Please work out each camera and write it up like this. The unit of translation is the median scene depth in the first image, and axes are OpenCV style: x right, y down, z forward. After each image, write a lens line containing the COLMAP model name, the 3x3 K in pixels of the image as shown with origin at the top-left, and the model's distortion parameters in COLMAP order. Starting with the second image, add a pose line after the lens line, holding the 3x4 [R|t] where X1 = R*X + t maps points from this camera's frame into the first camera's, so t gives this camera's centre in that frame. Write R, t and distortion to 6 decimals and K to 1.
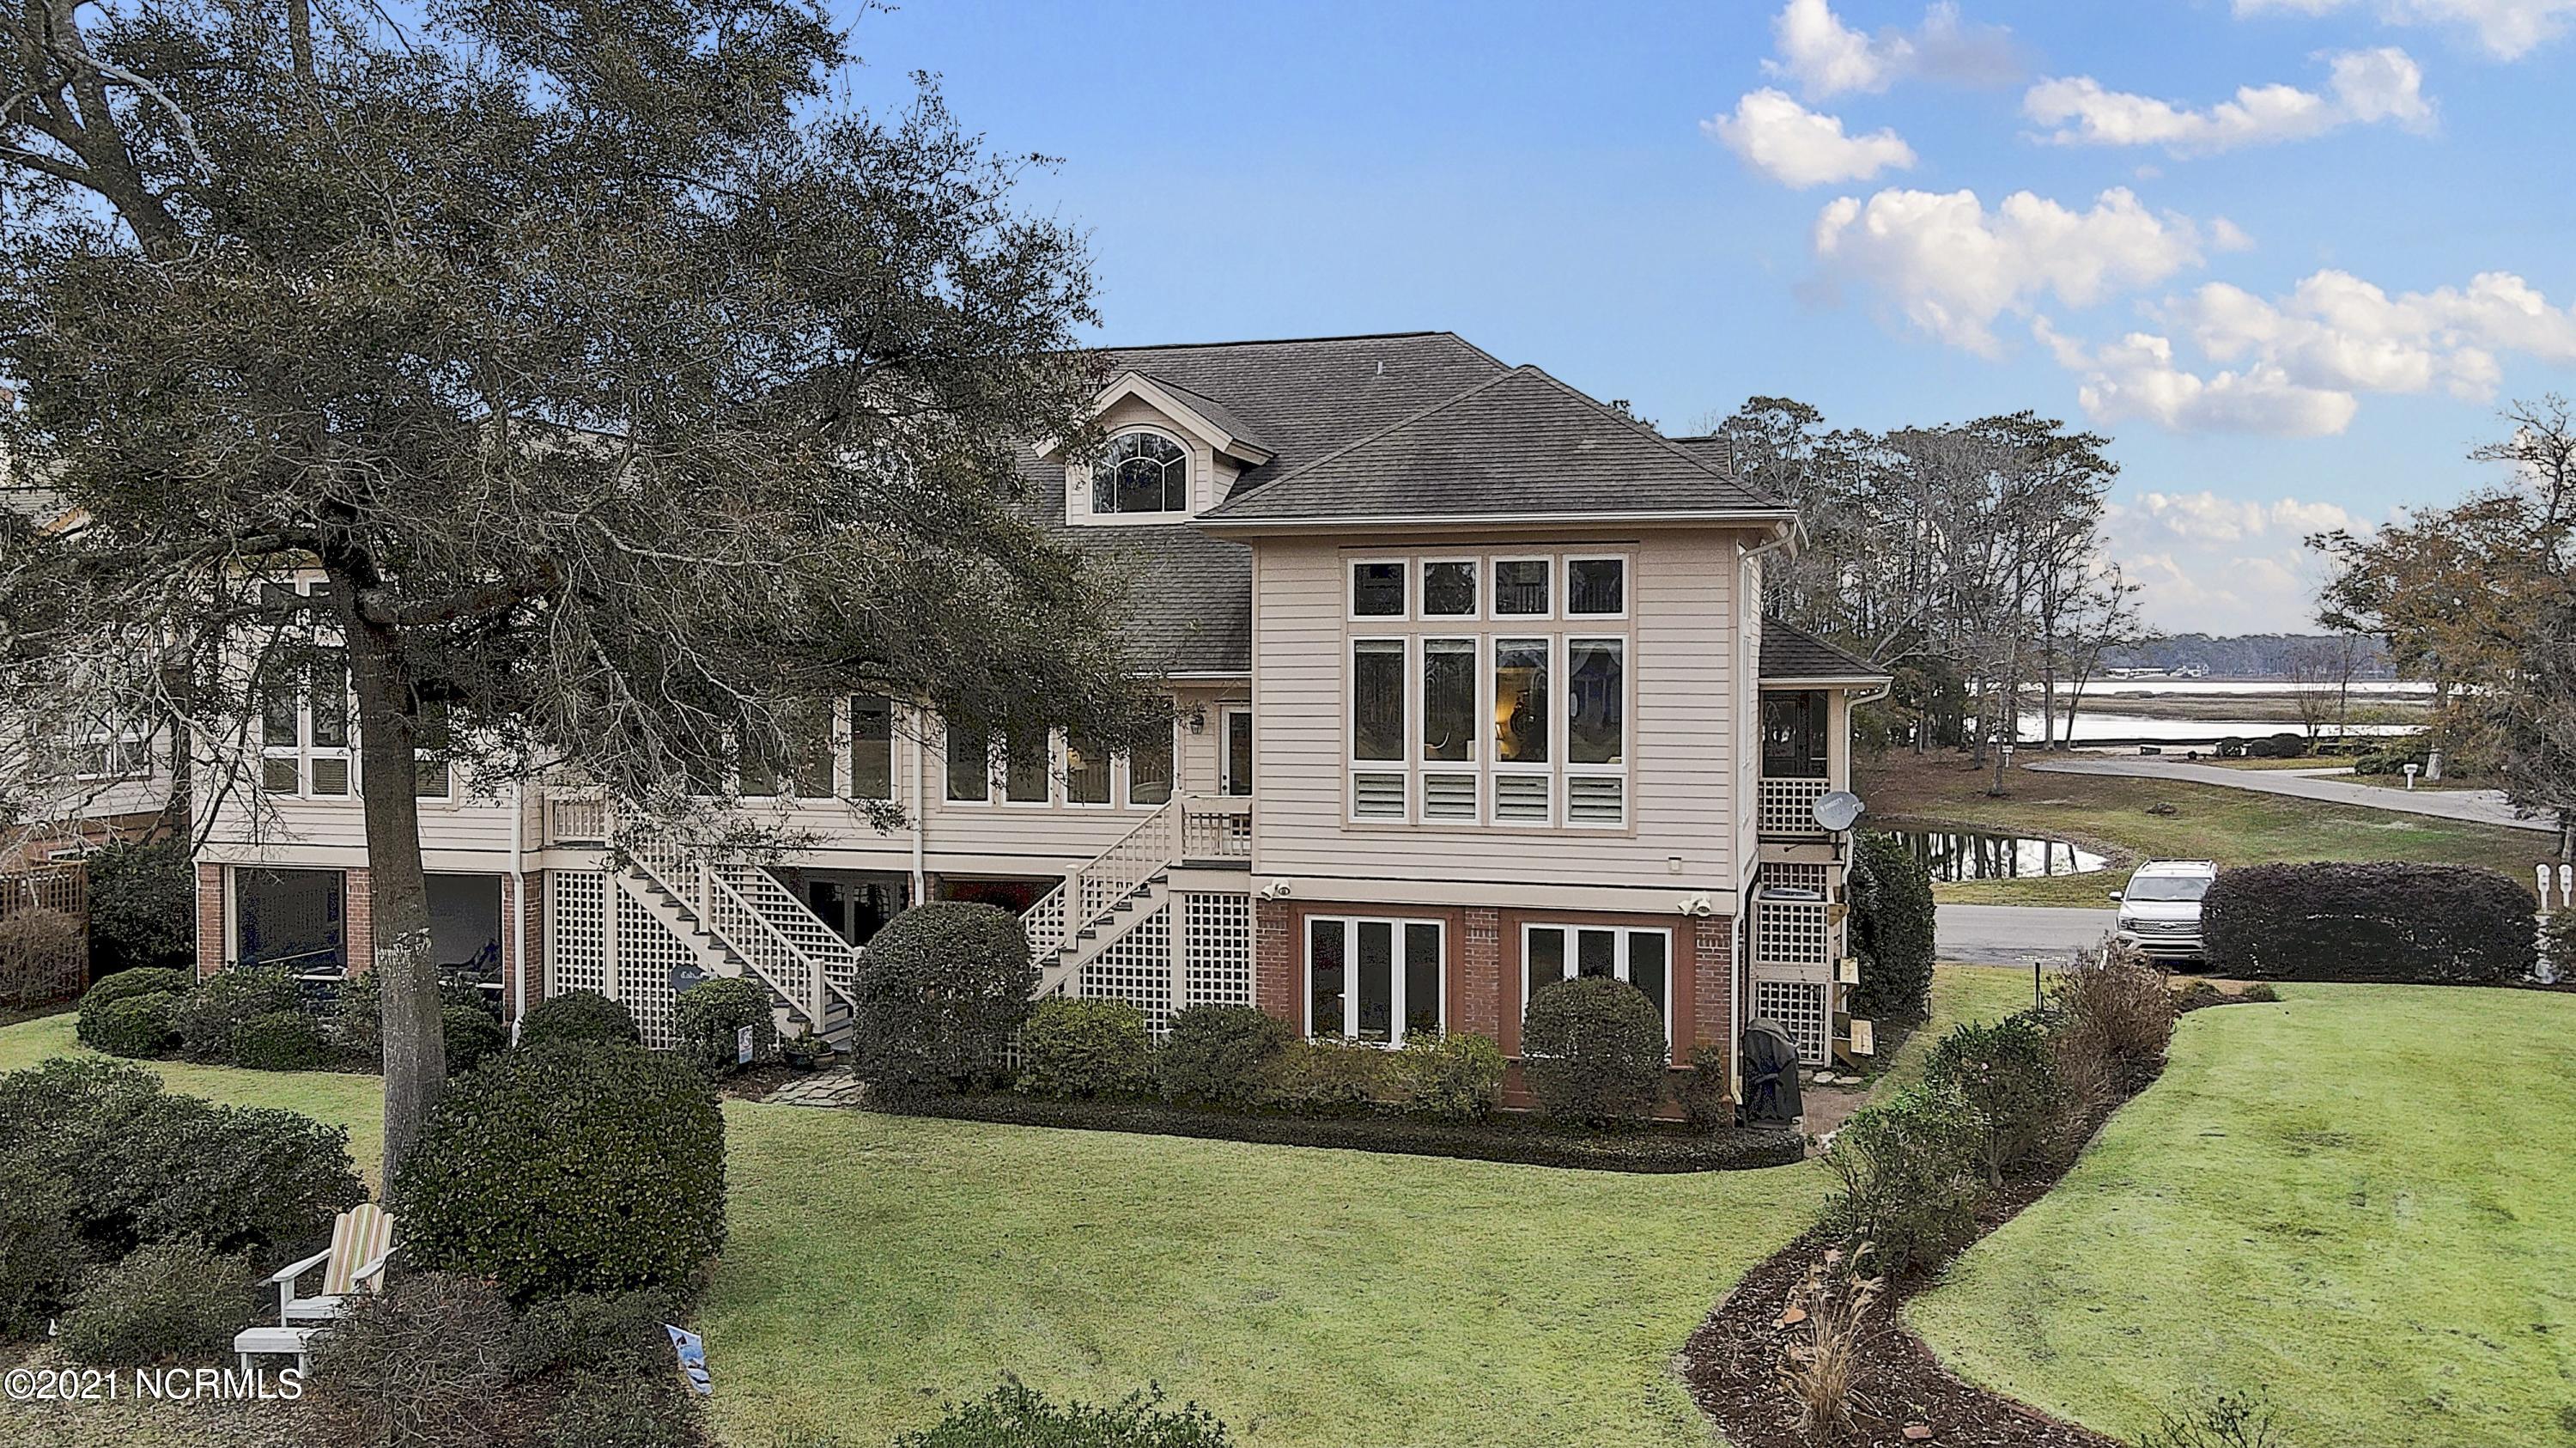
lens RADIAL K [[1889.0, 0, 1279.5], [0, 1889.0, 718.8], [0, 0, 1]] dist [0.003939, 0.001748]
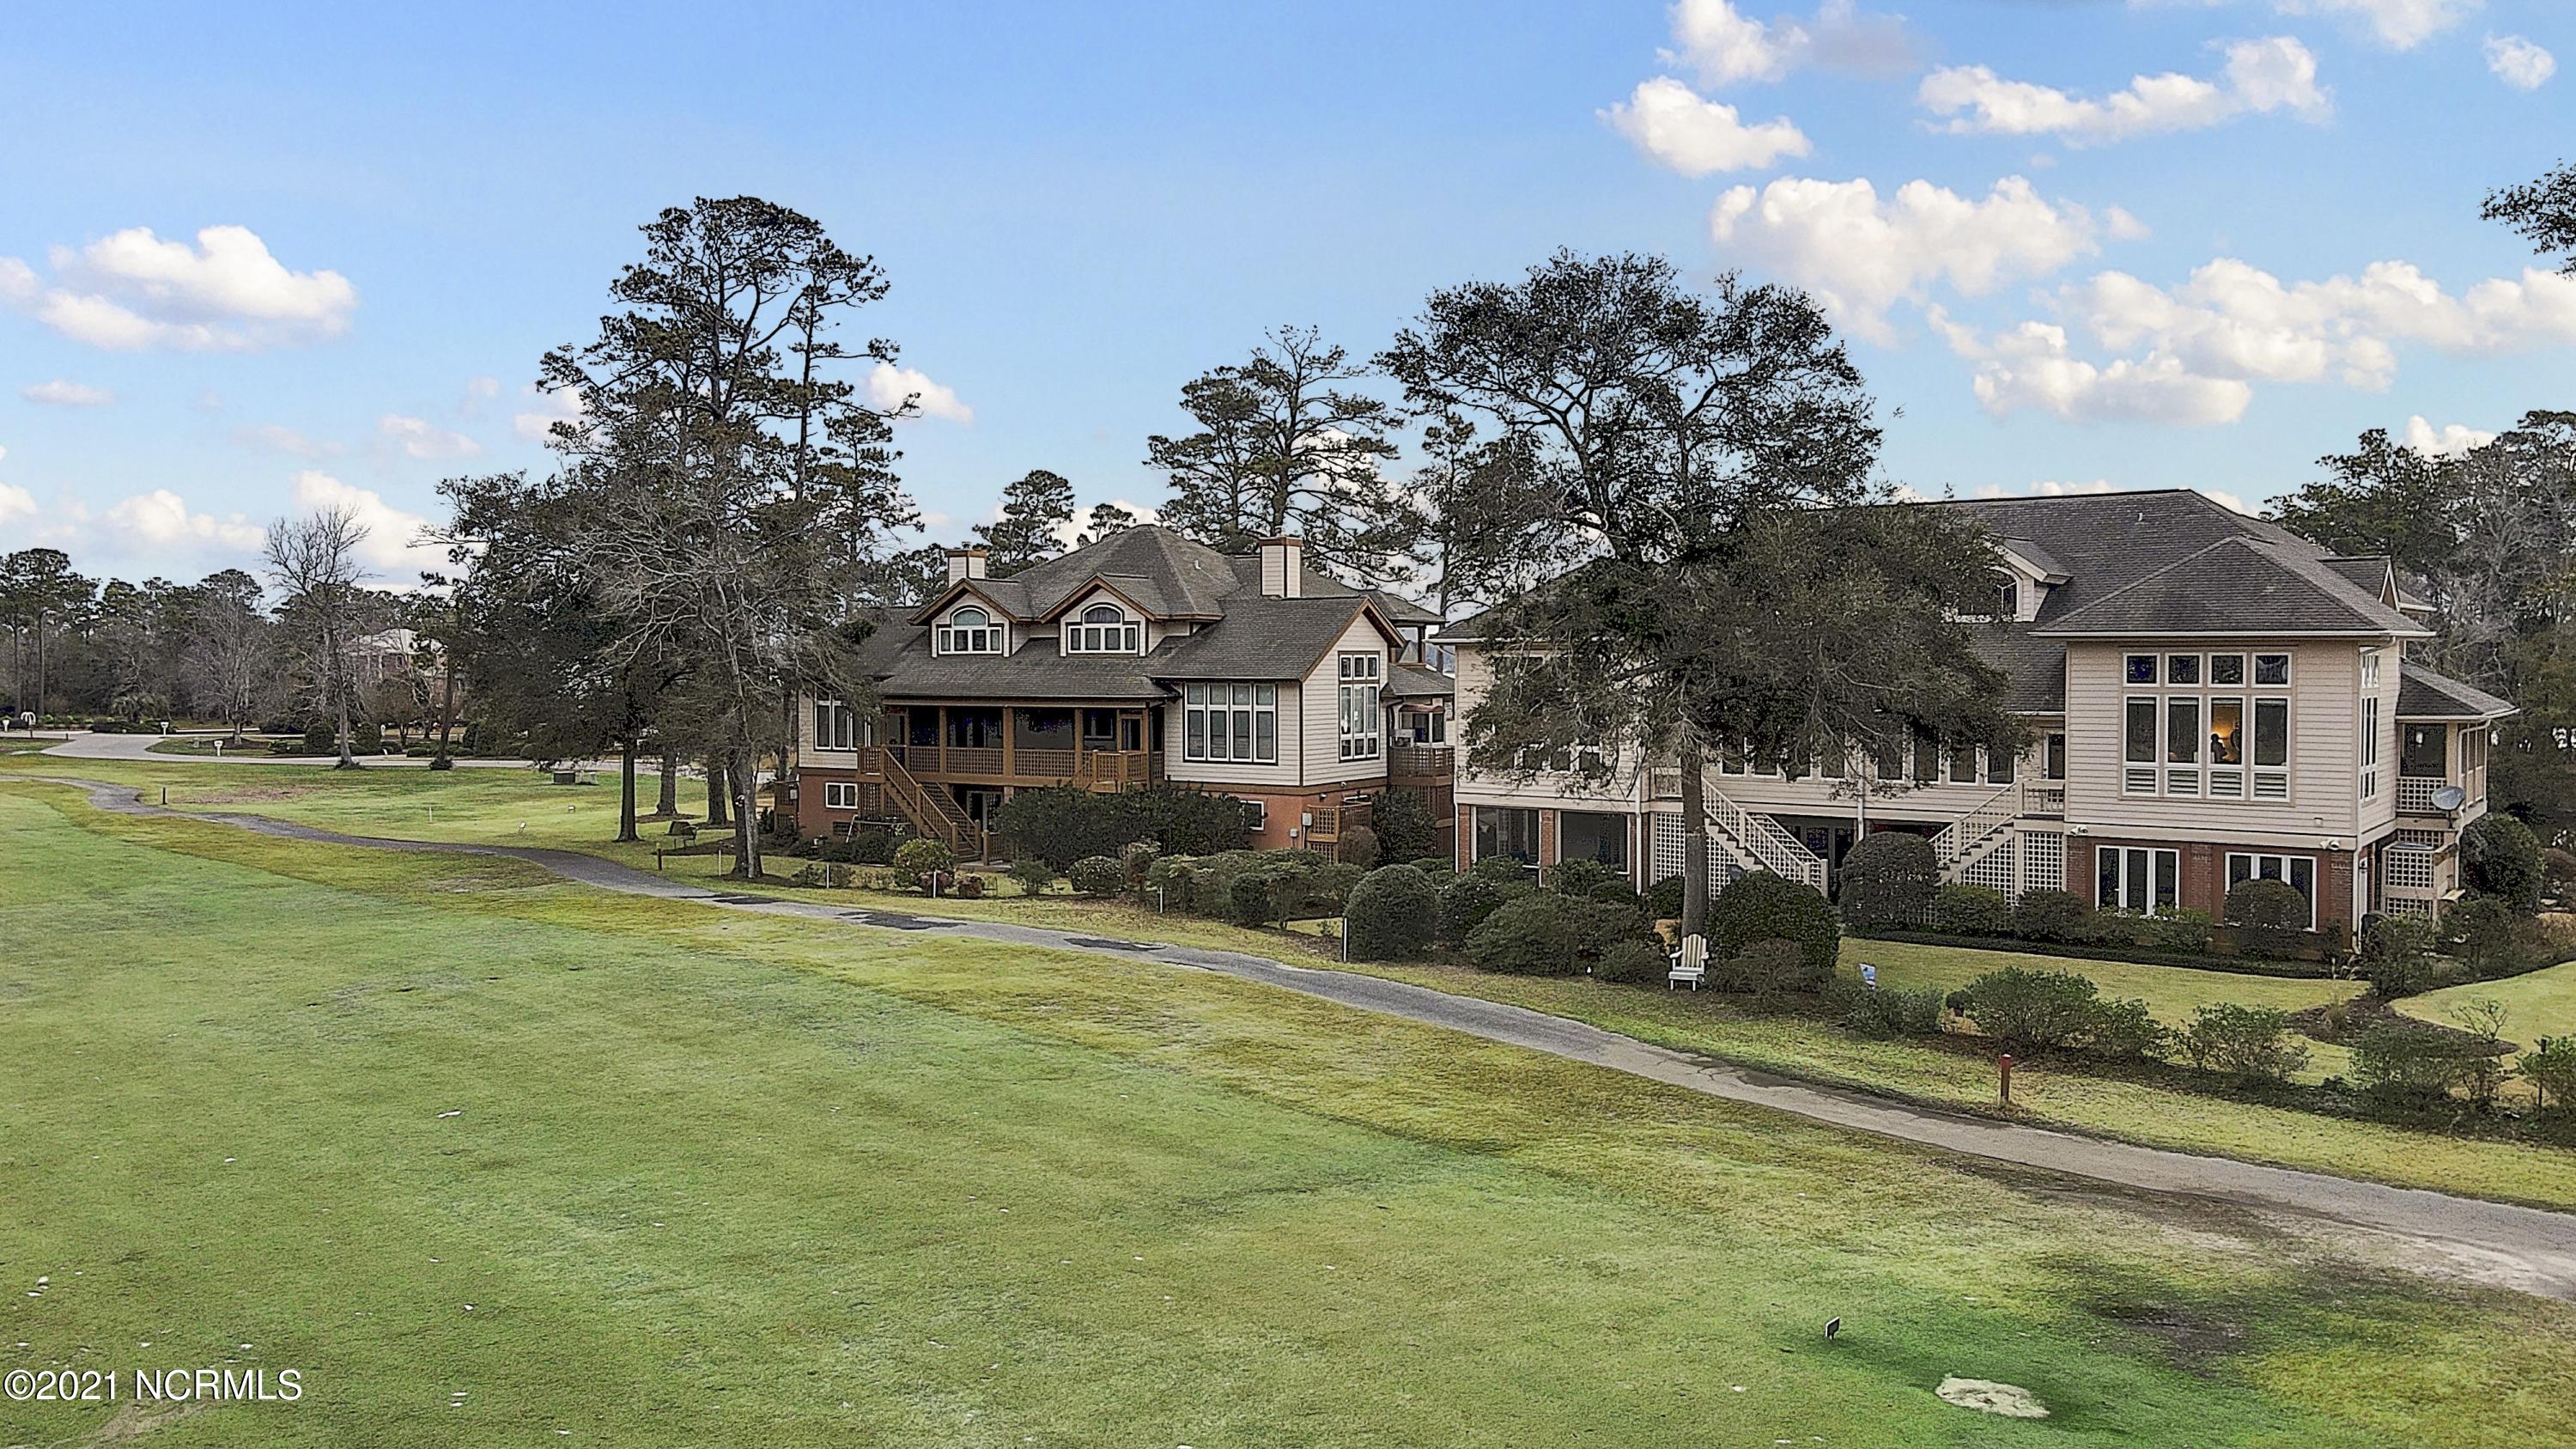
lens RADIAL K [[1889.1, 0, 1279.5], [0, 1889.1, 719.3], [0, 0, 1]] dist [0.003939, 0.001748]
pose [[0.933866, 0.009027, -0.357510, -0.071828], [-0.007400, 0.999955, 0.005918, -0.023664], [0.357547, -0.002881, 0.933891, -1.006809]]
